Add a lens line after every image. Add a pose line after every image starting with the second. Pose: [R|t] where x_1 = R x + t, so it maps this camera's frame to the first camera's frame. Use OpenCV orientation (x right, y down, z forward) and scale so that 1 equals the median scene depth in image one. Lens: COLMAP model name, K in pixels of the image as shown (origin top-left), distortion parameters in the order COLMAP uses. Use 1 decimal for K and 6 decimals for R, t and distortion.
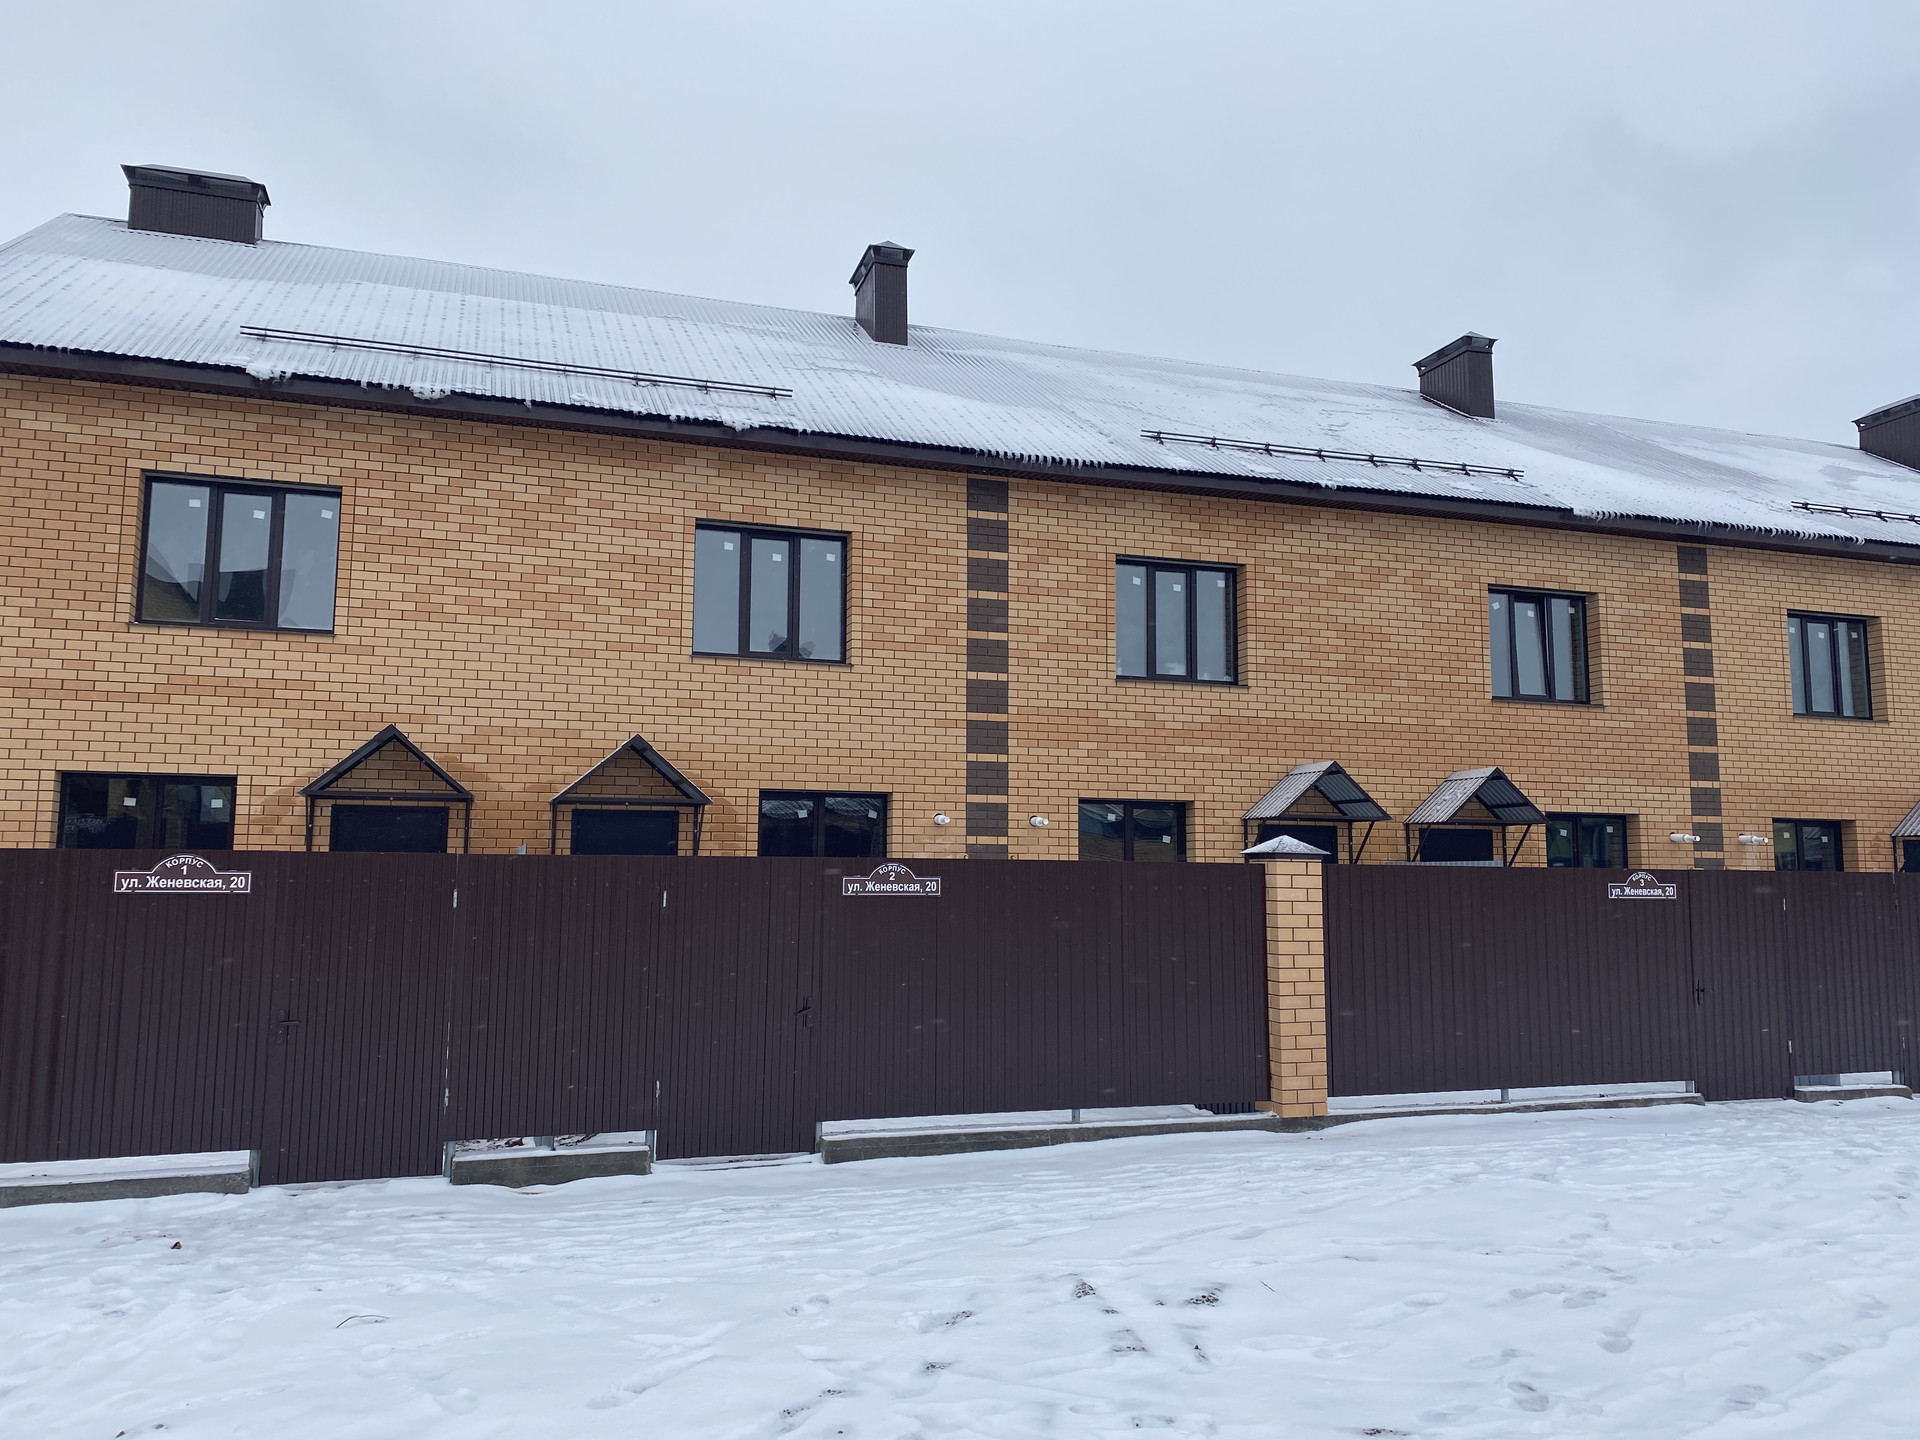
lens RADIAL K [[1443.0, 0, 950.0], [0, 1443.0, 715.2], [0, 0, 1]] dist [0.040879, -0.049097]
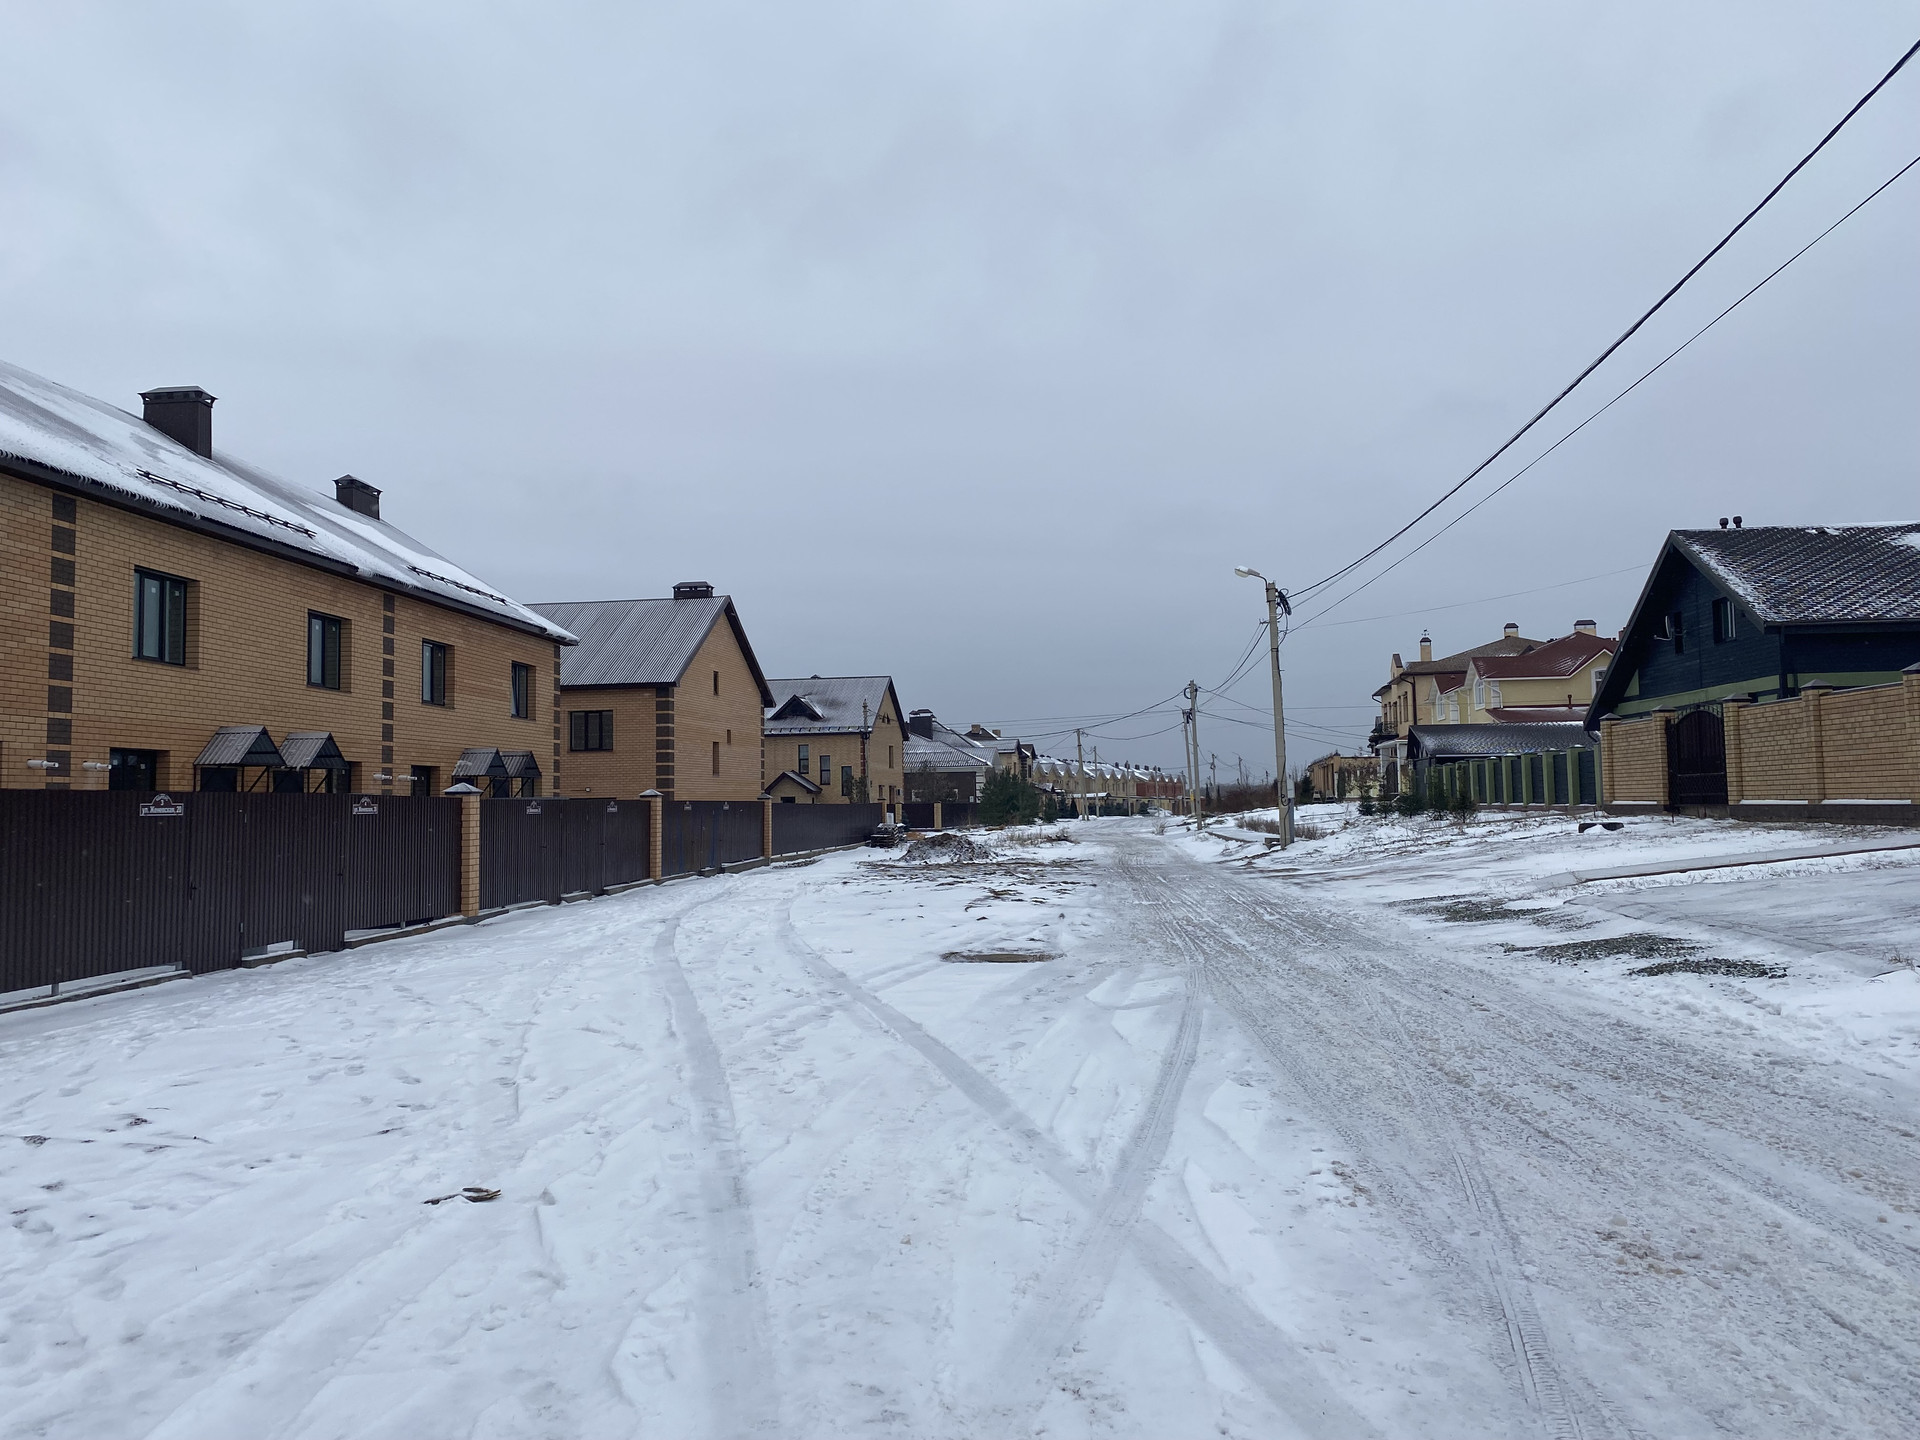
lens RADIAL K [[1443.0, 0, 950.6], [0, 1443.0, 706.1], [0, 0, 1]] dist [0.040879, -0.049097]
pose [[0.389370, 0.050423, 0.919700, -0.246490], [-0.090928, 0.995727, -0.016096, -0.002864], [-0.916582, -0.077360, 0.392291, -0.044422]]
